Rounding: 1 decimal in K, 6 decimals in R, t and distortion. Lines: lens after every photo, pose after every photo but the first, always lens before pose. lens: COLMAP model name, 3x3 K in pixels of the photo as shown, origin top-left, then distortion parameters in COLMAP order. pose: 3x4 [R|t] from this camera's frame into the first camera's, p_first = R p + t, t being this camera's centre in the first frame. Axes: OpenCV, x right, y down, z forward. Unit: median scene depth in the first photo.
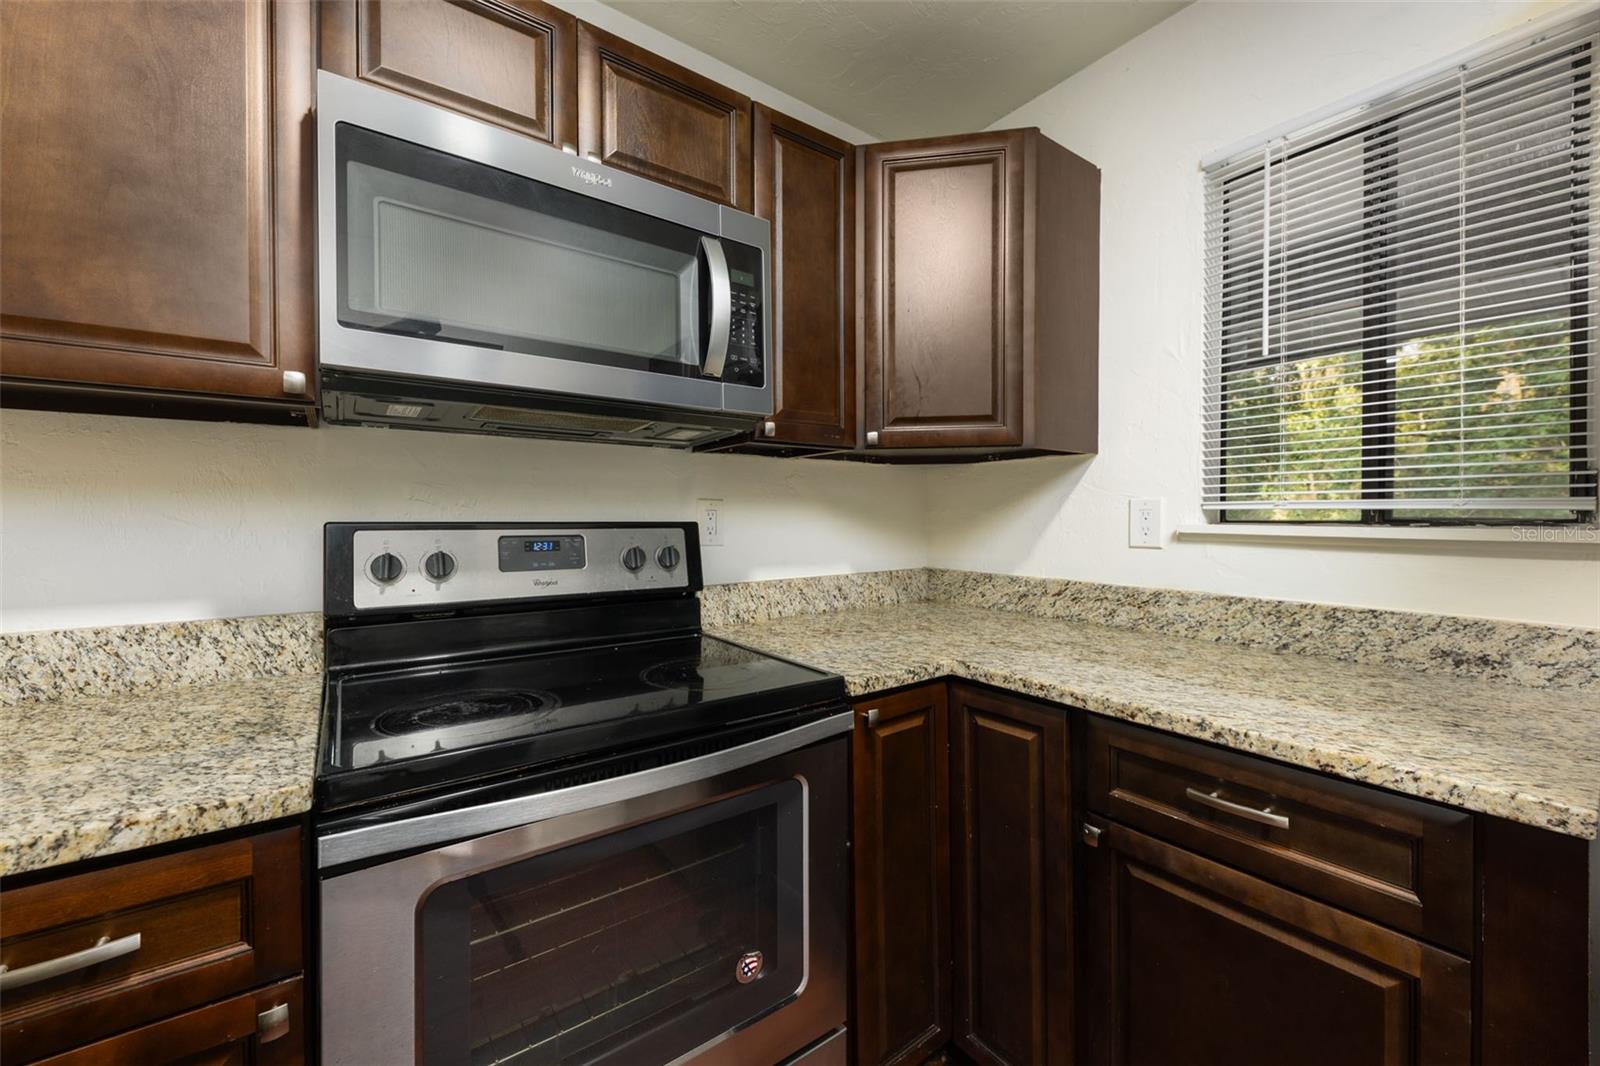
lens RADIAL K [[631.2, 0, 803.2], [0, 631.2, 523.9], [0, 0, 1]] dist [0.008825, -0.004183]
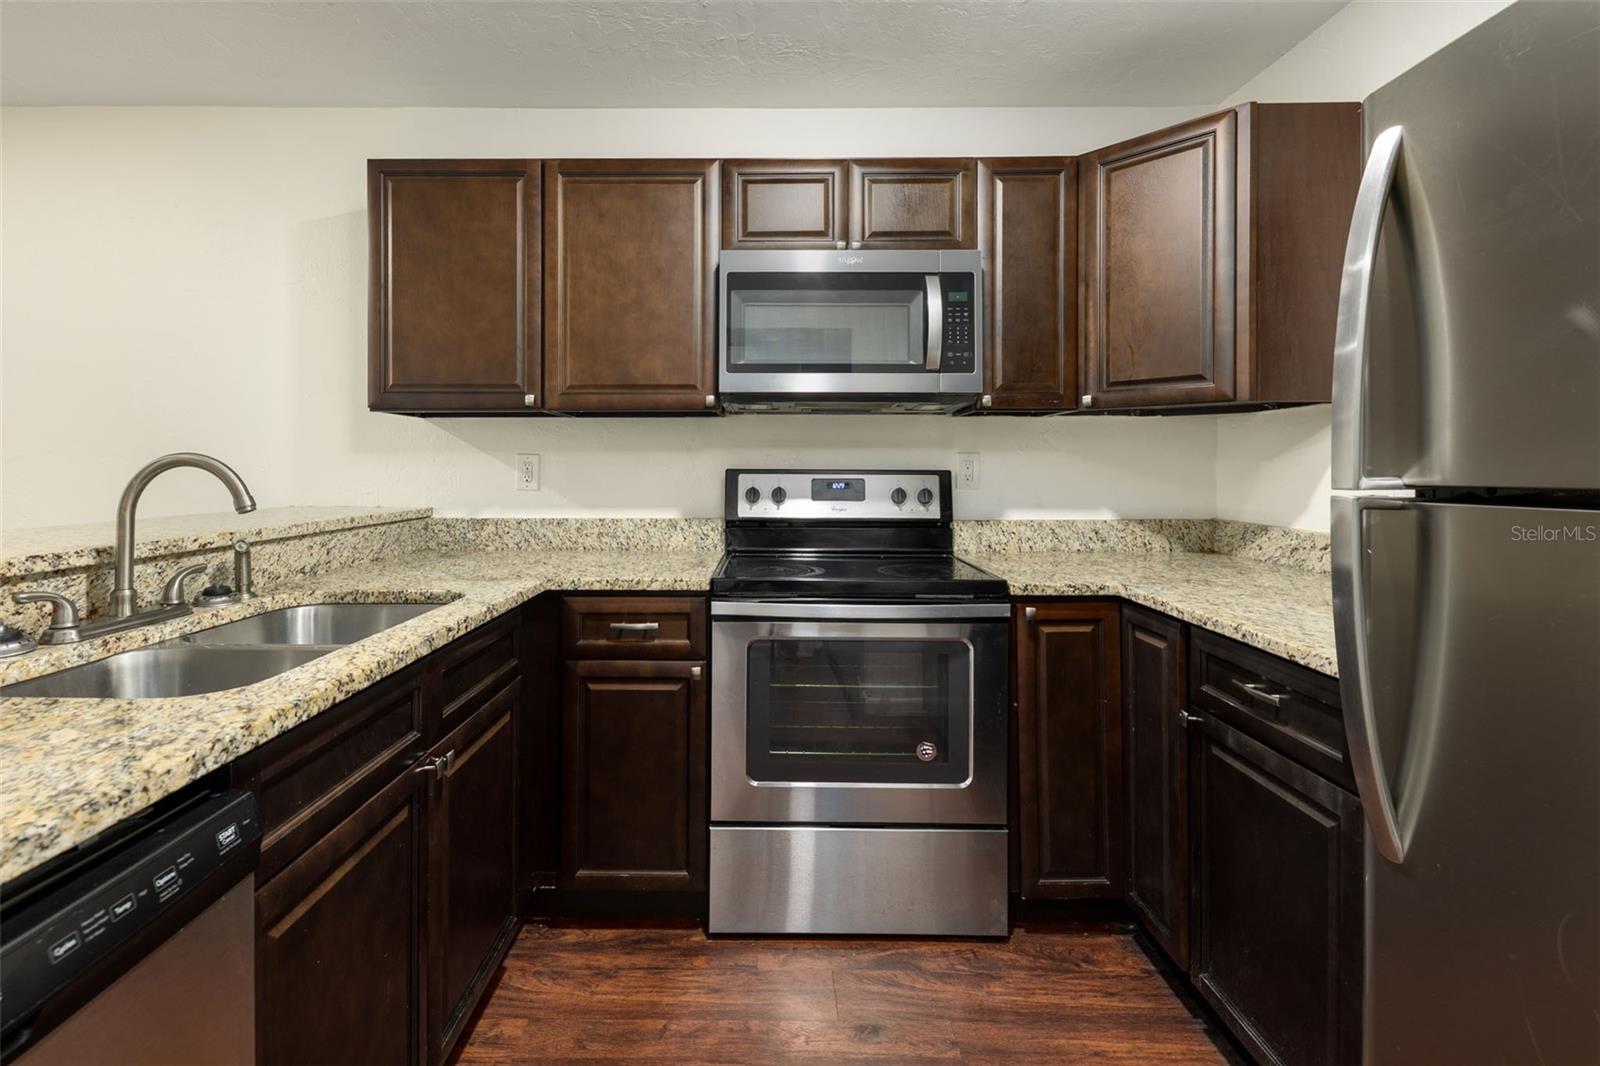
lens RADIAL K [[713.6, 0, 752.0], [0, 713.6, 467.7], [0, 0, 1]] dist [0.000651, -0.003868]
pose [[0.791515, 0.004234, -0.611135, 0.561270], [-0.009004, 0.999948, -0.004734, 0.002912], [0.611084, 0.009249, 0.791512, -0.583496]]
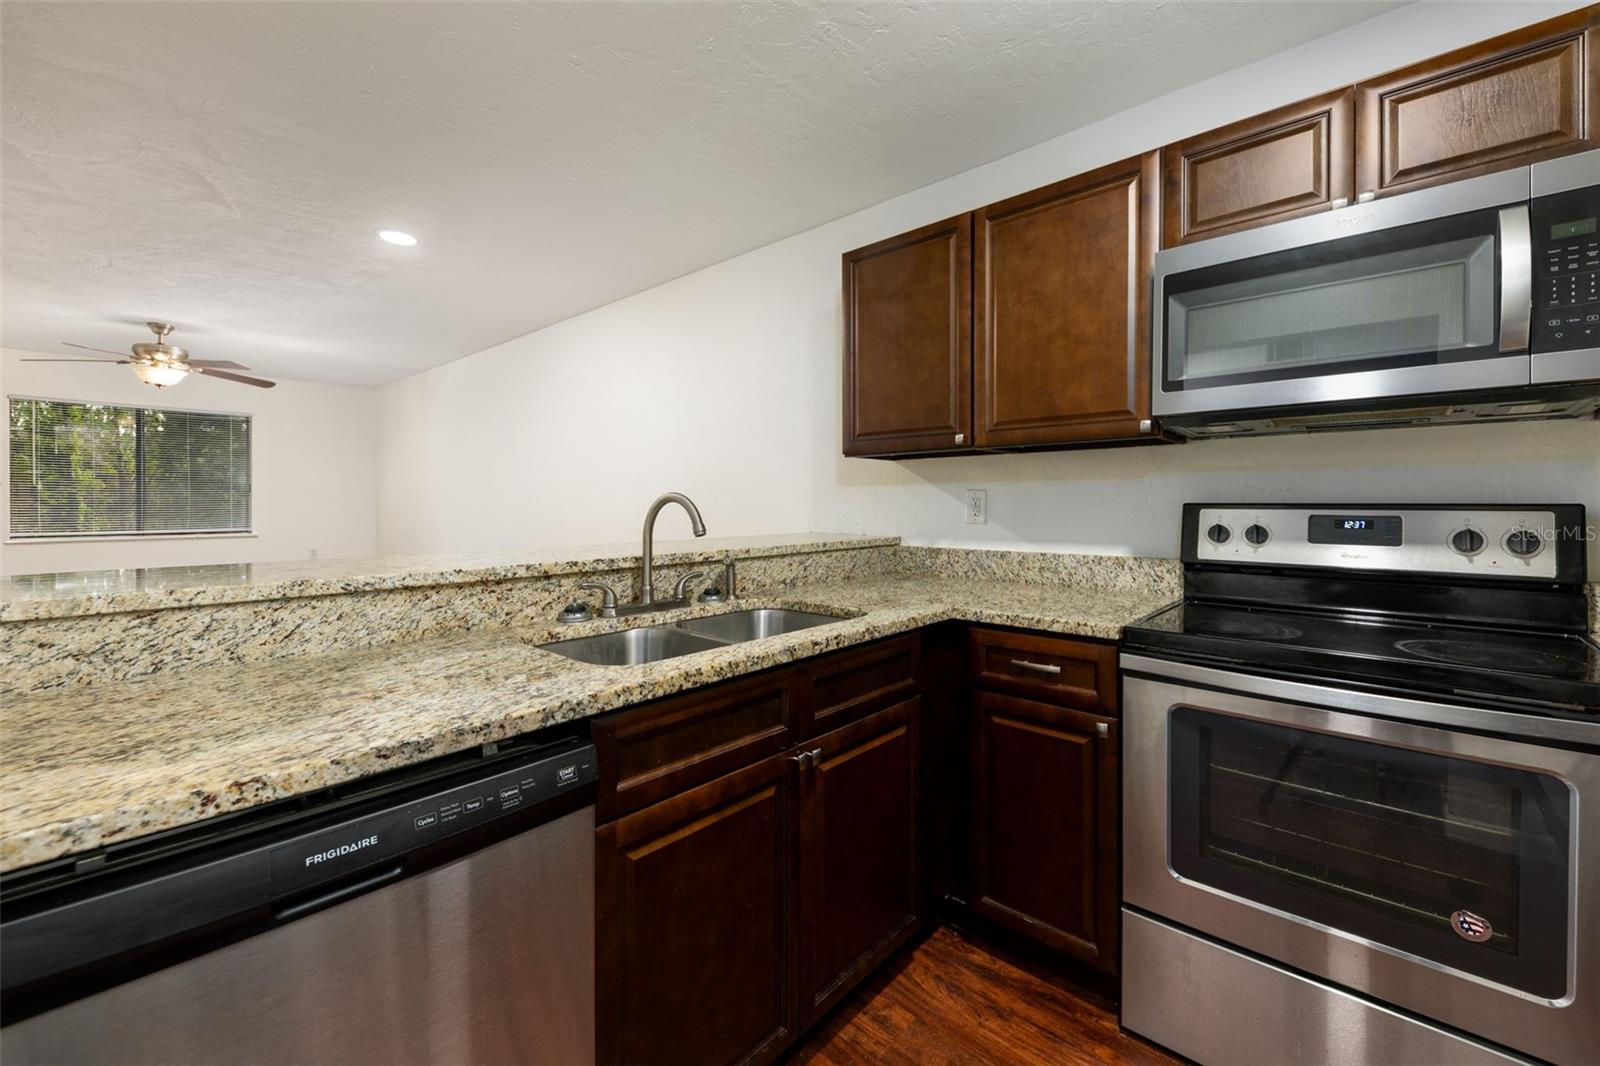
lens RADIAL K [[631.2, 0, 807.4], [0, 631.2, 507.6], [0, 0, 1]] dist [0.008825, -0.004183]
pose [[0.203499, 0.009679, -0.979027, 0.609067], [-0.006705, 0.999941, 0.008492, 0.001436], [0.979052, 0.004837, 0.203552, -0.251760]]
